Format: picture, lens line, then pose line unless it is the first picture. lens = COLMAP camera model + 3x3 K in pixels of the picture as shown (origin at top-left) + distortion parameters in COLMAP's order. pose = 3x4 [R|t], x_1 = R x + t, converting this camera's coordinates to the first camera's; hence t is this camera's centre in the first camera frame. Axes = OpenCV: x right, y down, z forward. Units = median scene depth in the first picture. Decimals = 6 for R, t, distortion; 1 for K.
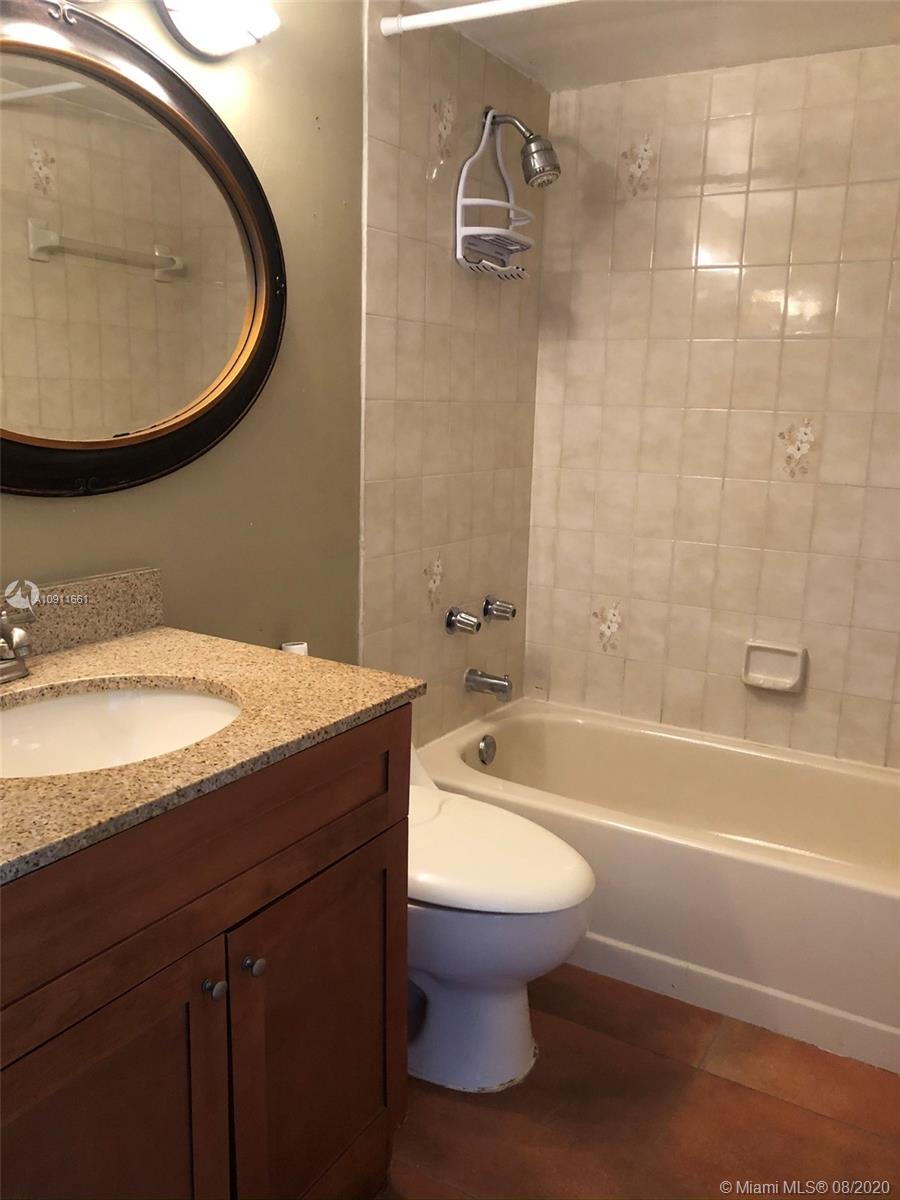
lens RADIAL K [[985.4, 0, 451.3], [0, 985.4, 612.3], [0, 0, 1]] dist [0.034281, -0.035499]
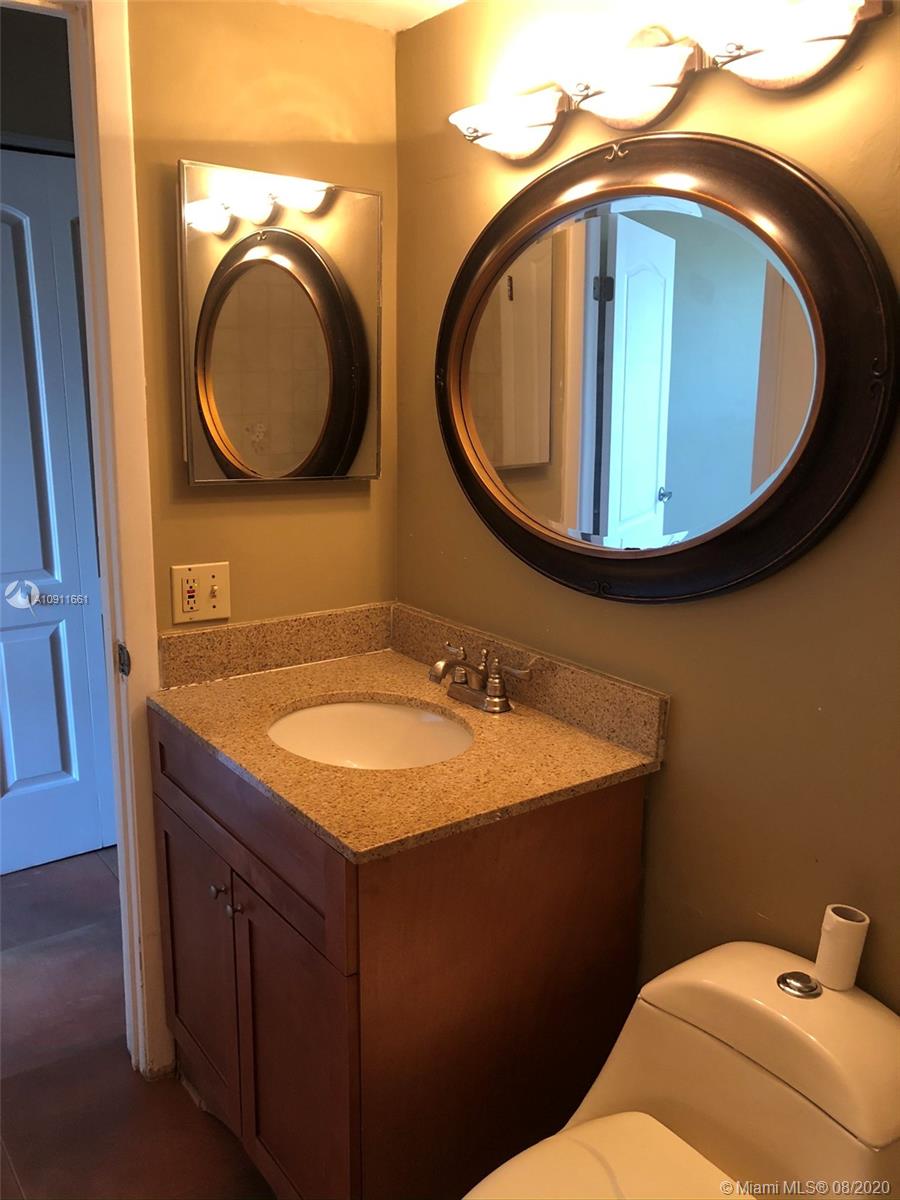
lens RADIAL K [[985.4, 0, 449.3], [0, 985.4, 608.7], [0, 0, 1]] dist [0.034281, -0.035499]
pose [[-0.379432, 0.179230, -0.907694, 0.393889], [-0.225003, 0.933730, 0.278427, -0.220515], [0.897443, 0.309878, -0.313960, 0.721605]]
